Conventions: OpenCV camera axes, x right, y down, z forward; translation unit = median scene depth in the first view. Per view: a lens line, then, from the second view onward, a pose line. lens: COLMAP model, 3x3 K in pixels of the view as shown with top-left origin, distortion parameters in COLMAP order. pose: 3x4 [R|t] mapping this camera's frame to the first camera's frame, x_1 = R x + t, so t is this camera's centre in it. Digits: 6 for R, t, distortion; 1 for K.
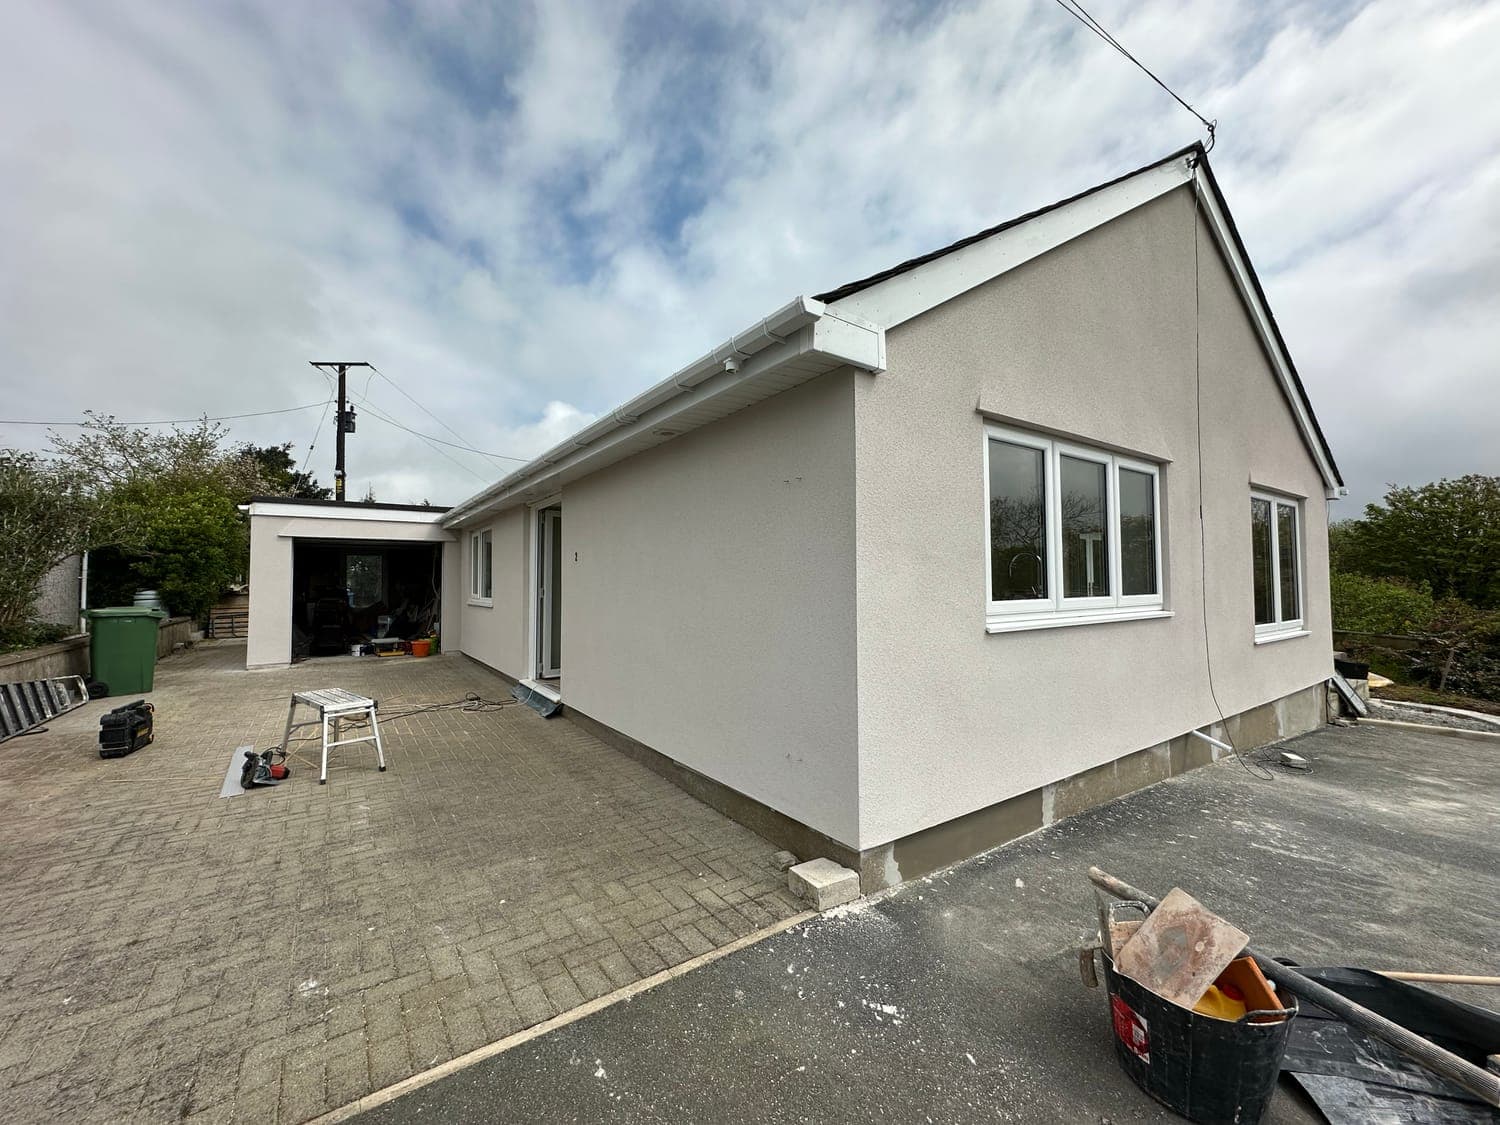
lens RADIAL K [[596.0, 0, 747.1], [0, 596.0, 562.8], [0, 0, 1]] dist [-0.001635, -0.000218]
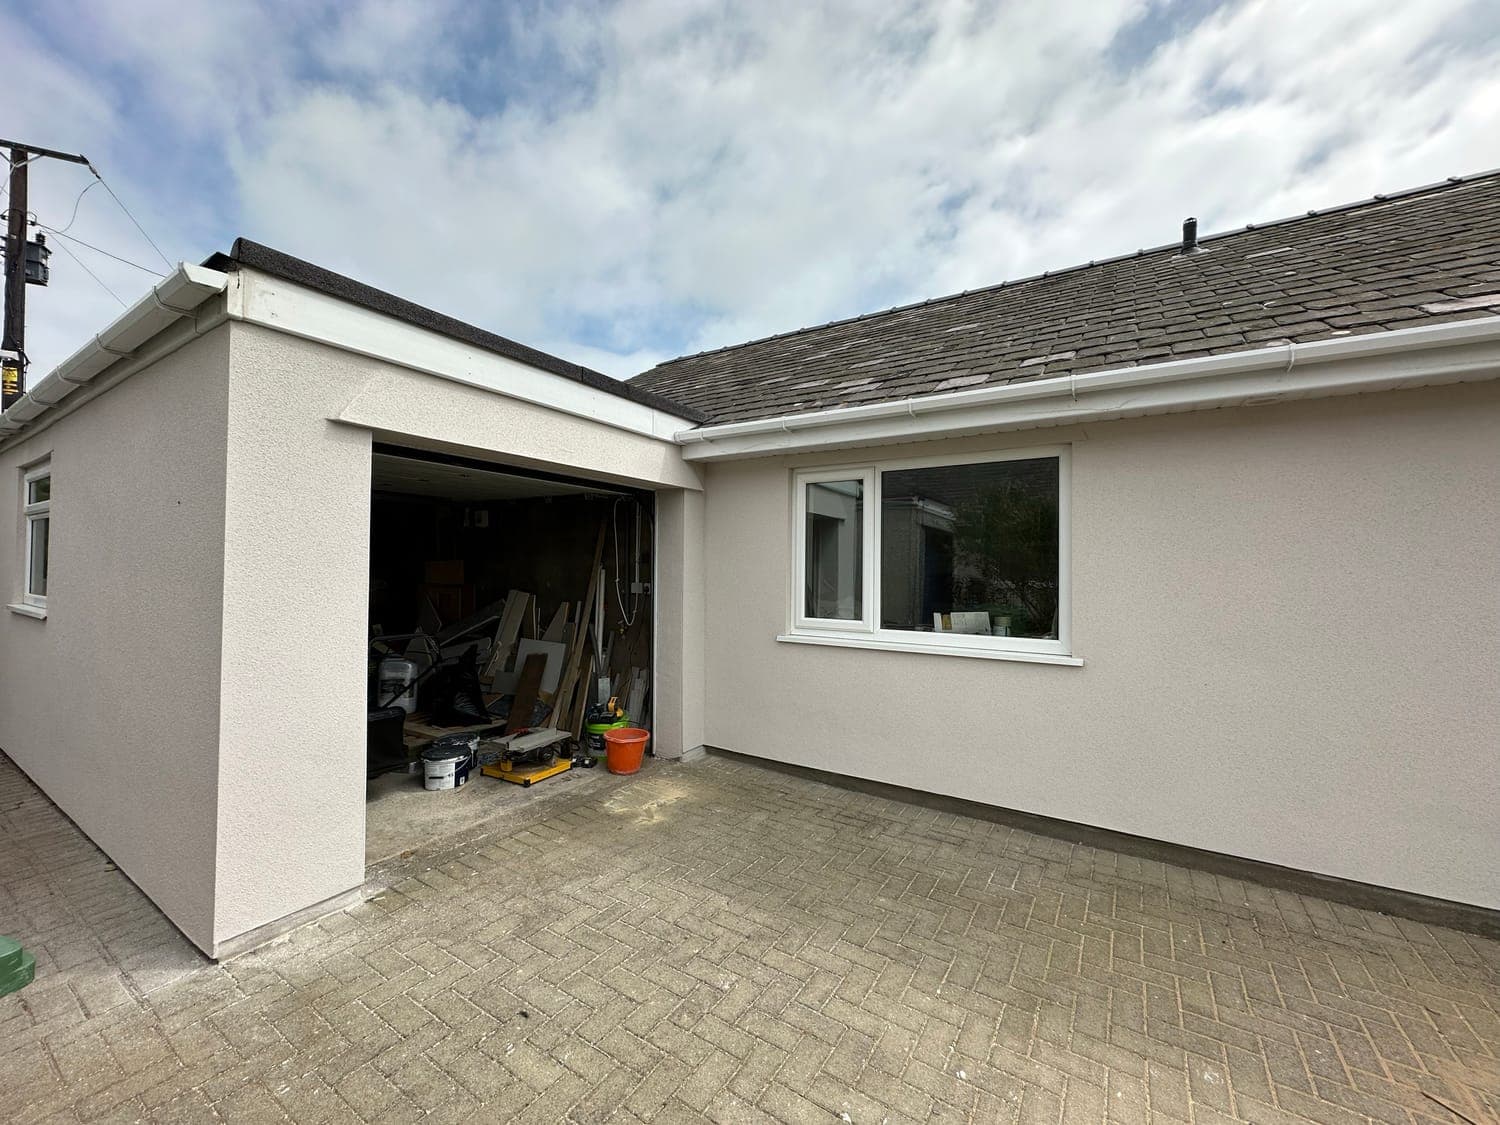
lens RADIAL K [[596.0, 0, 751.6], [0, 596.0, 562.7], [0, 0, 1]] dist [-0.001635, -0.000218]
pose [[0.922933, 0.022529, 0.384300, -0.284063], [-0.029558, 0.999486, 0.012392, 0.003888], [-0.383824, -0.022796, 0.923125, 0.270246]]
